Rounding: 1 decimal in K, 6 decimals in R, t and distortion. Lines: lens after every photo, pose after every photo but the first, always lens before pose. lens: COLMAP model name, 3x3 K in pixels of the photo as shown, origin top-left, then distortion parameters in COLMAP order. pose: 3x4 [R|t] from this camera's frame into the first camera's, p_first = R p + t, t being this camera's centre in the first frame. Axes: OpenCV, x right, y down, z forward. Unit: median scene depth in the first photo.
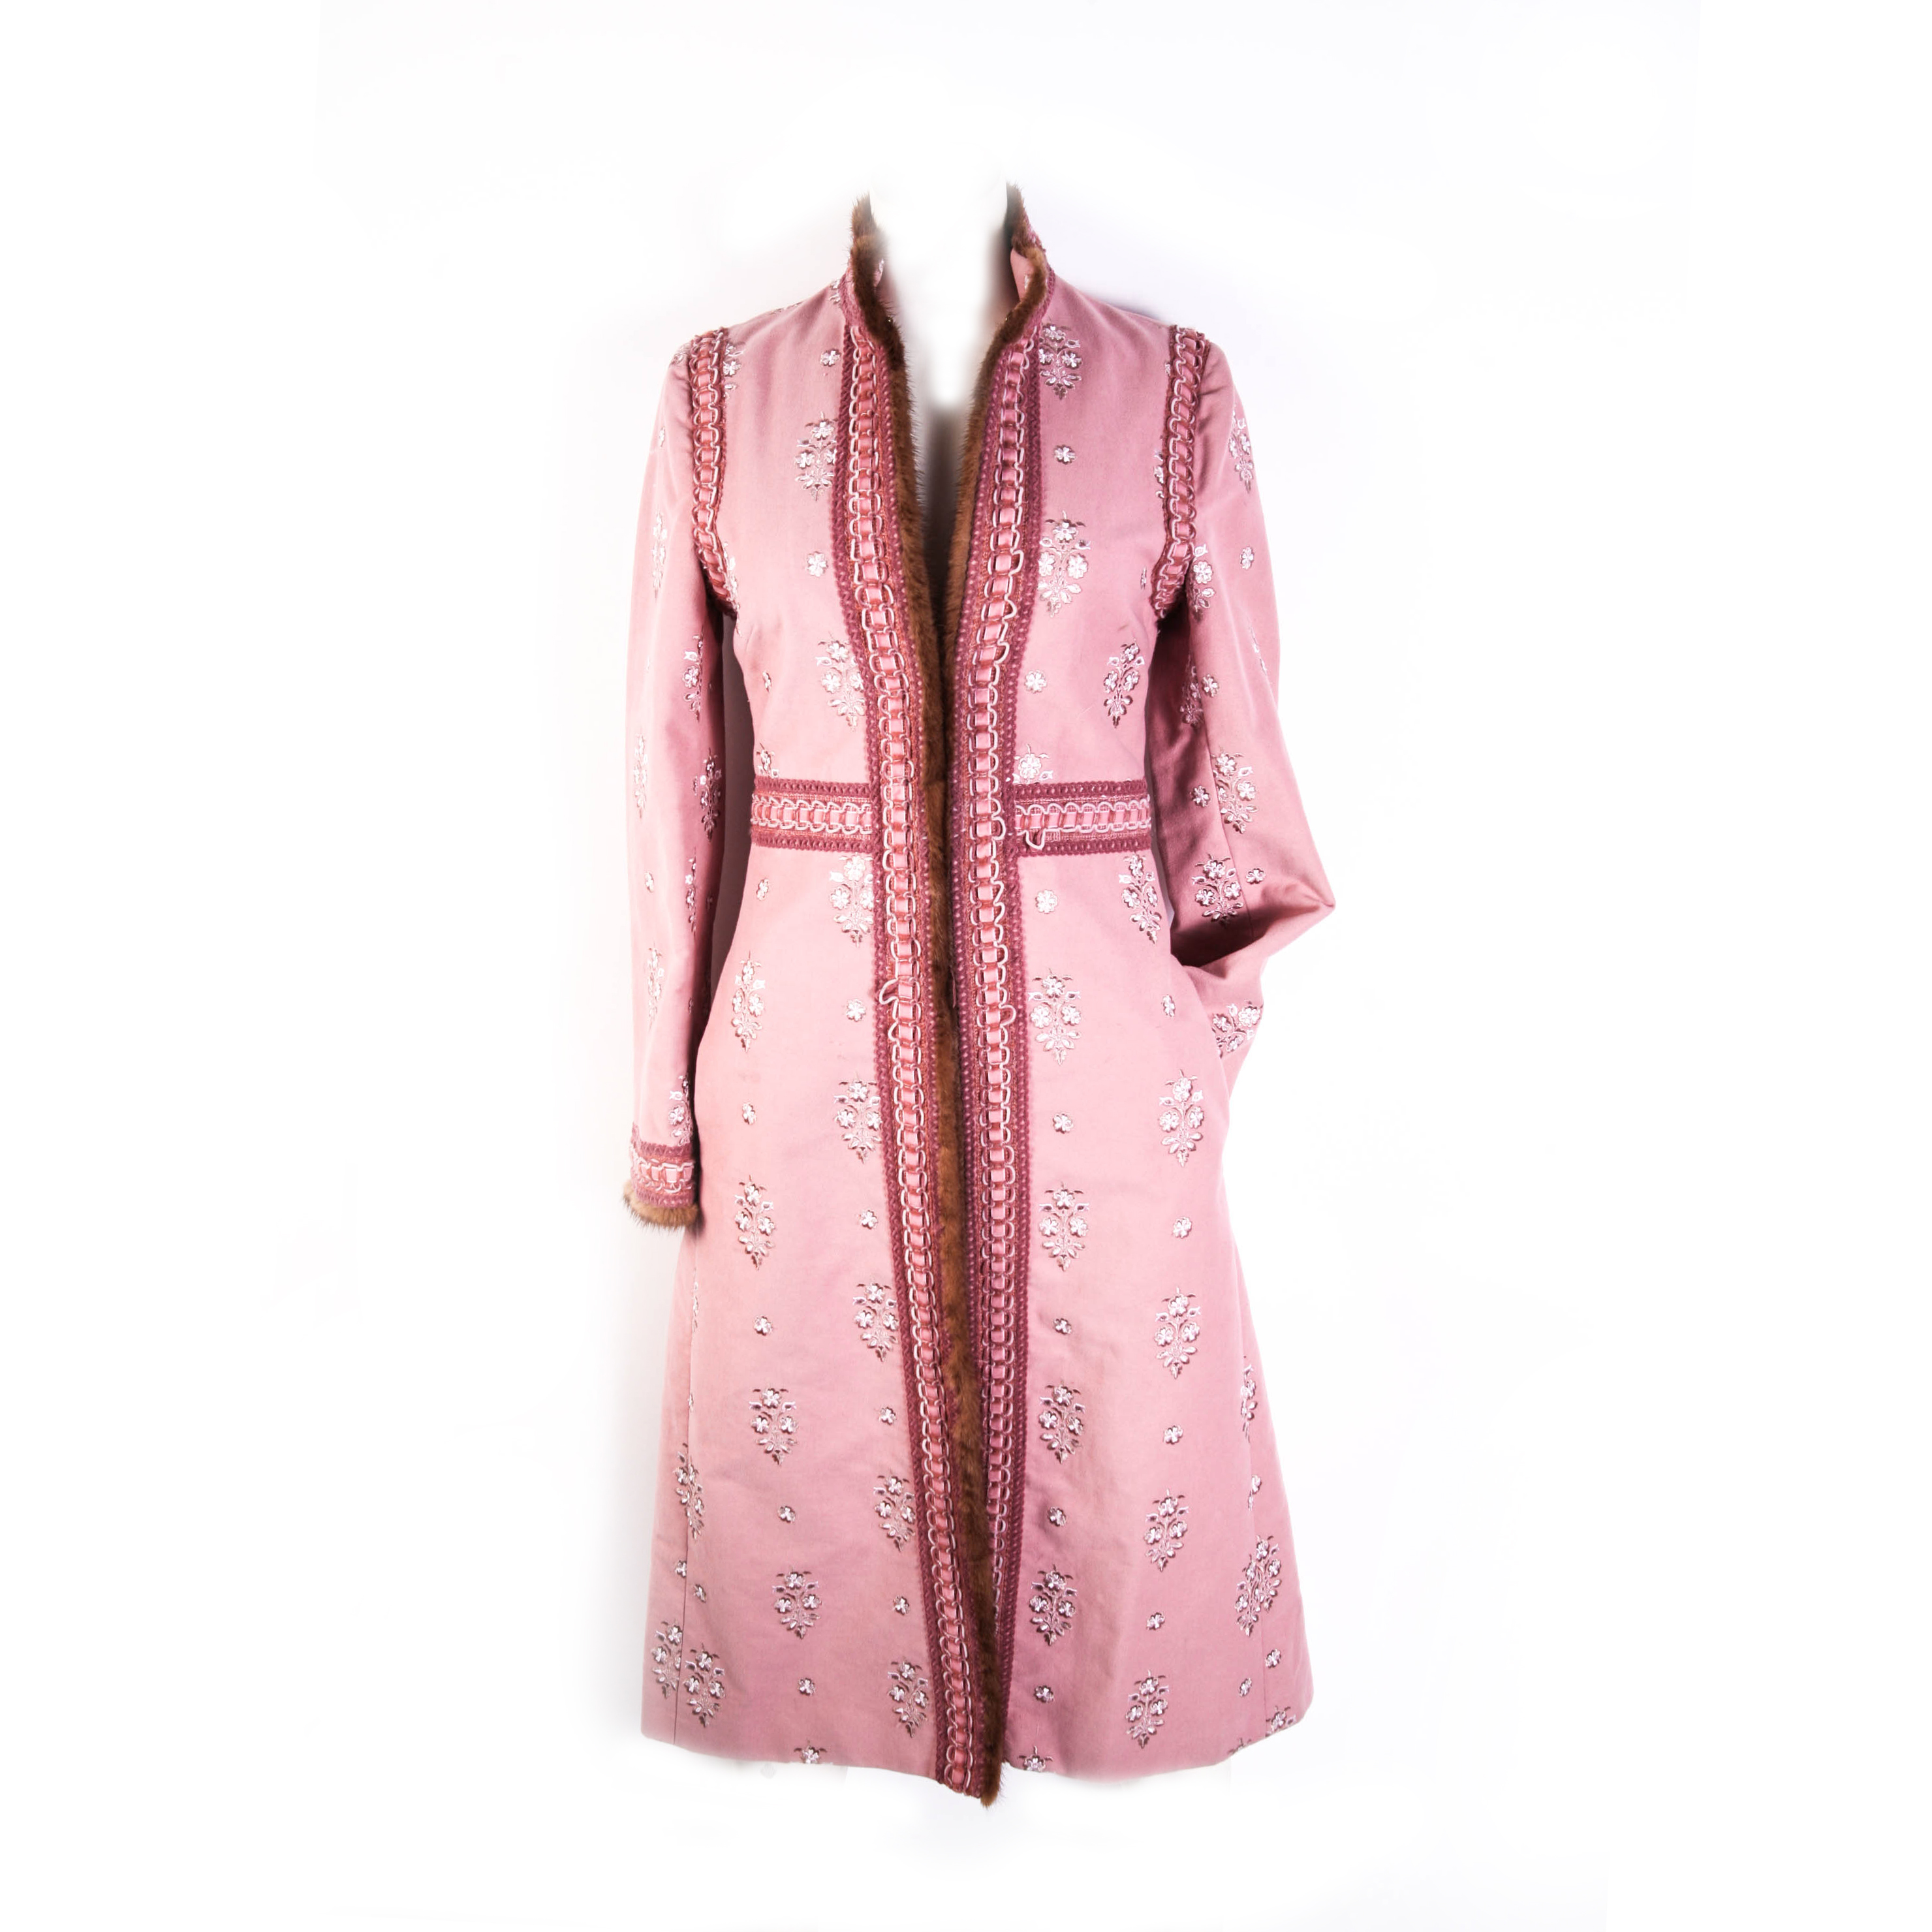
lens RADIAL K [[2010.8, 0, 1007.8], [0, 2010.8, 966.5], [0, 0, 1]] dist [-0.083426, 0.003778]
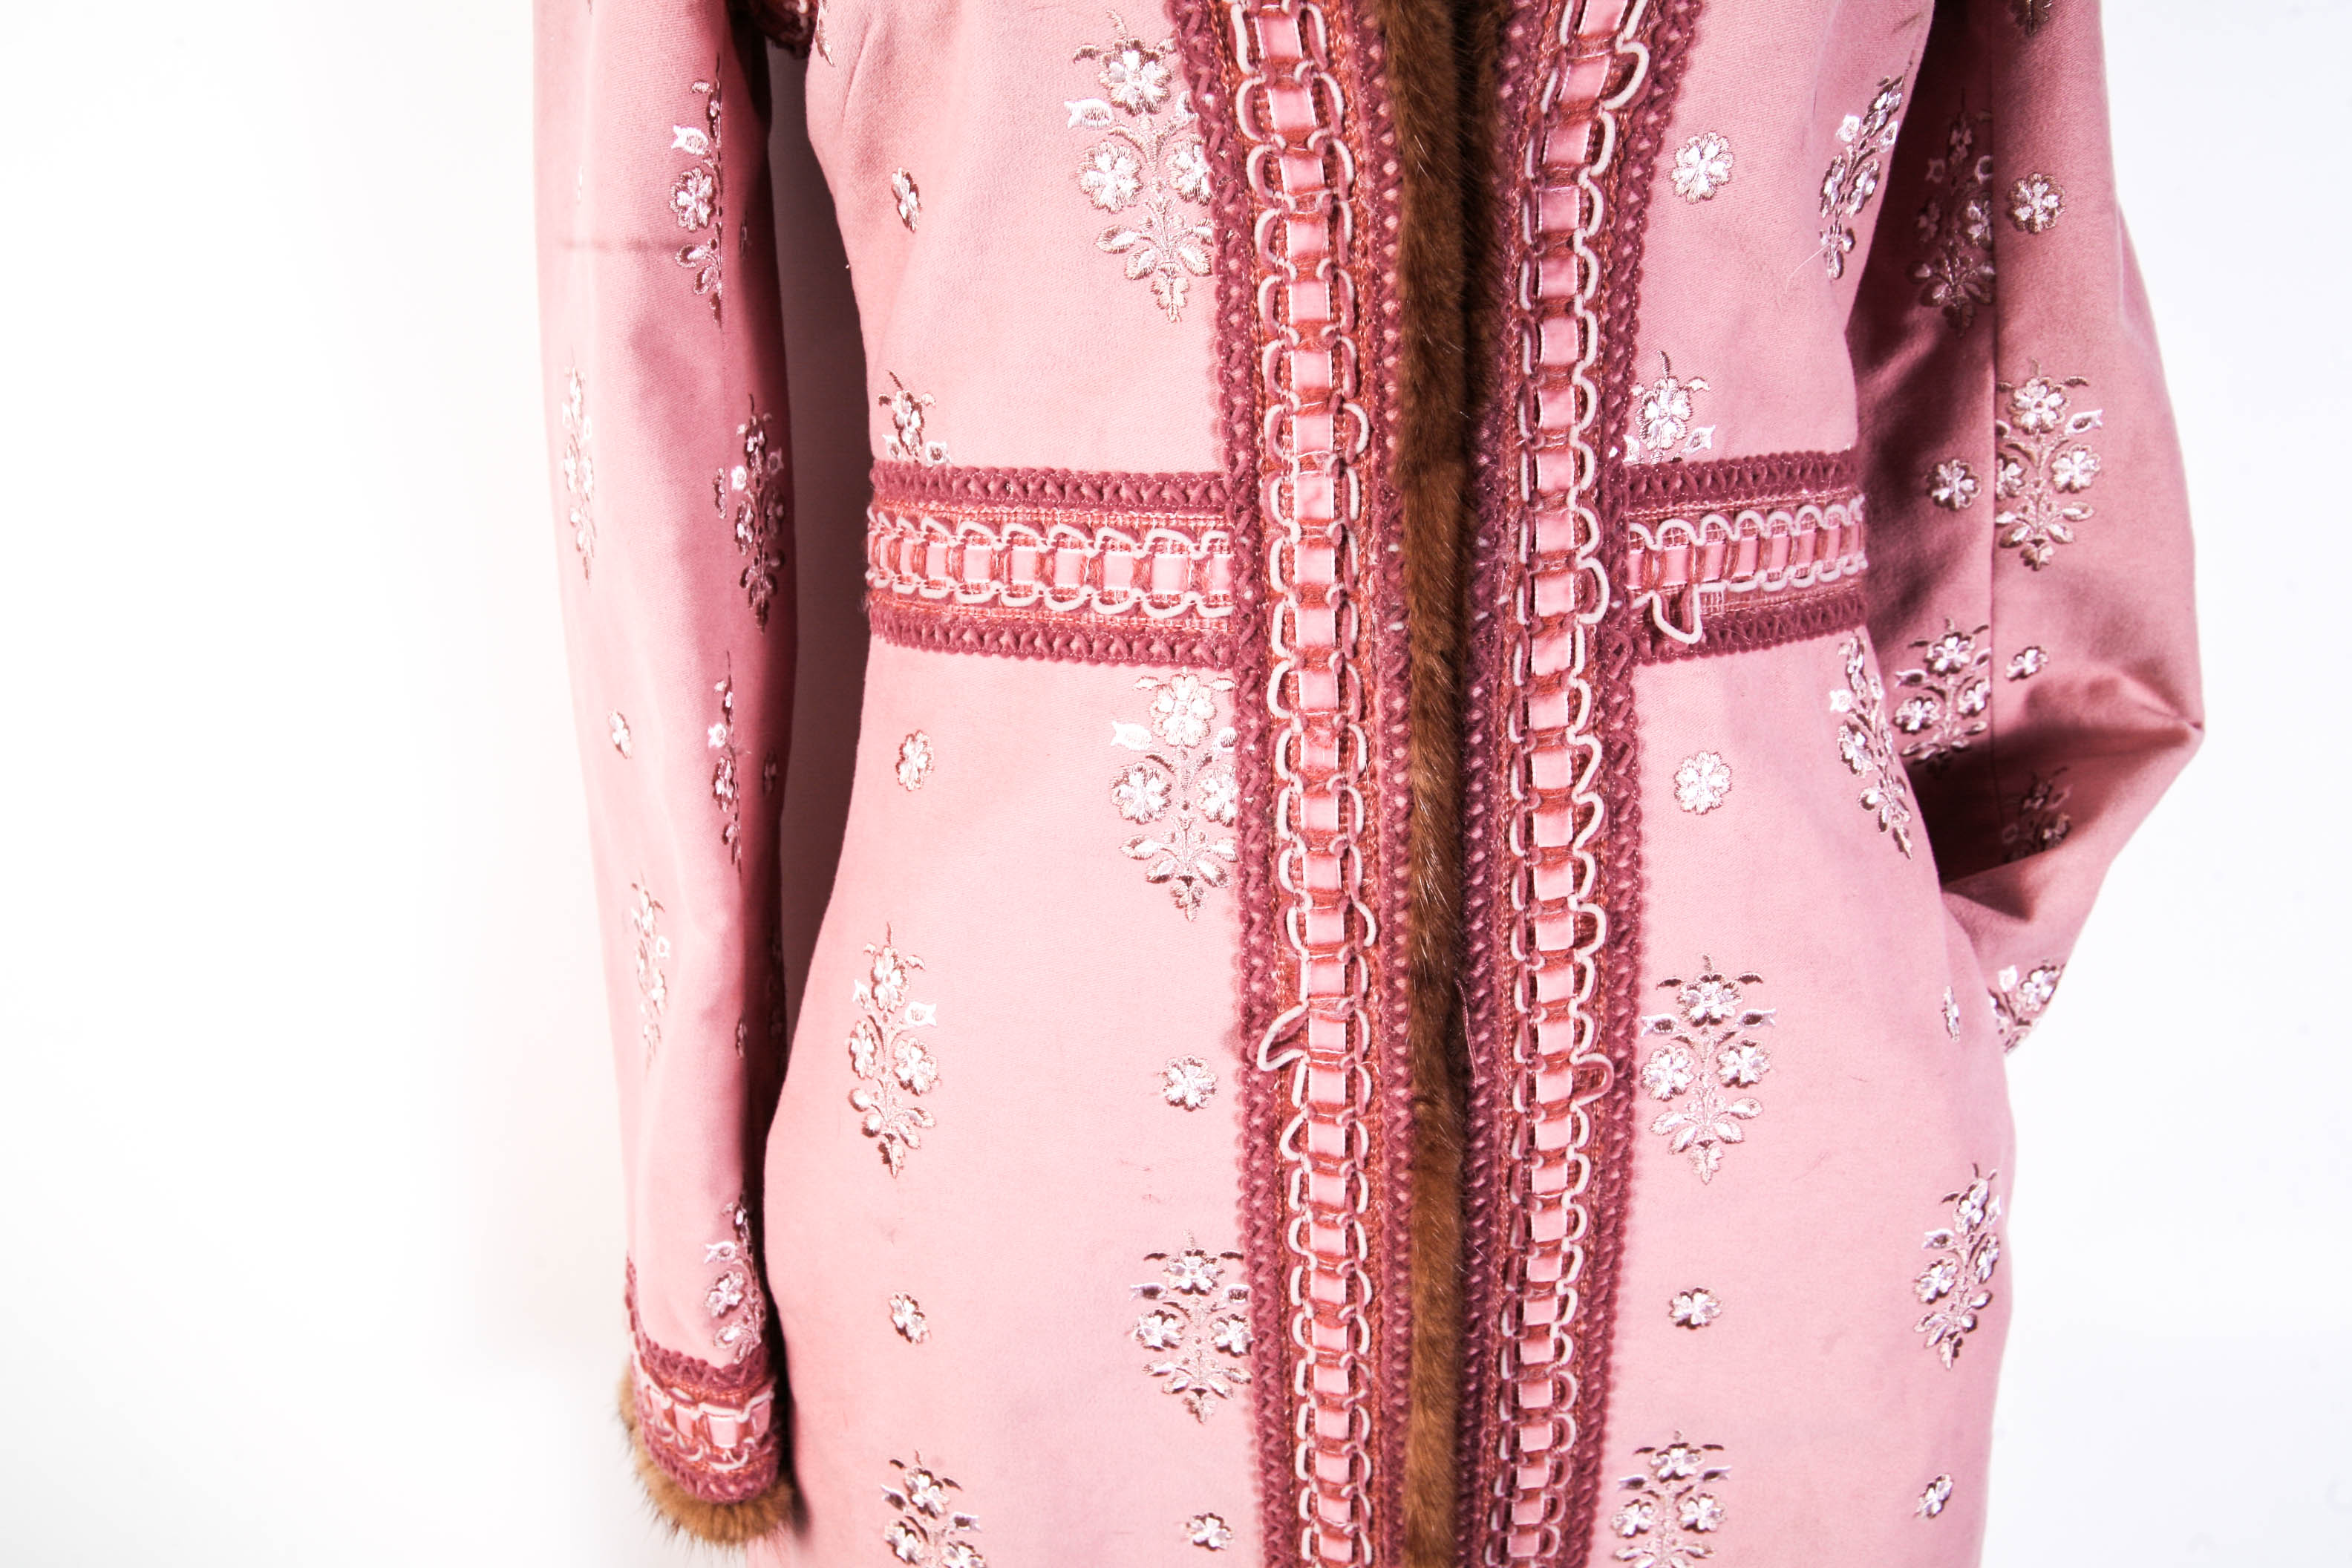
lens RADIAL K [[1916.5, 0, 1175.0], [0, 1916.5, 841.5], [0, 0, 1]] dist [-0.103870, 0.006087]
pose [[0.995966, -0.046625, 0.076661, -0.105150], [0.038151, 0.993363, 0.108510, -0.063154], [-0.081211, -0.105147, 0.991135, 0.657763]]
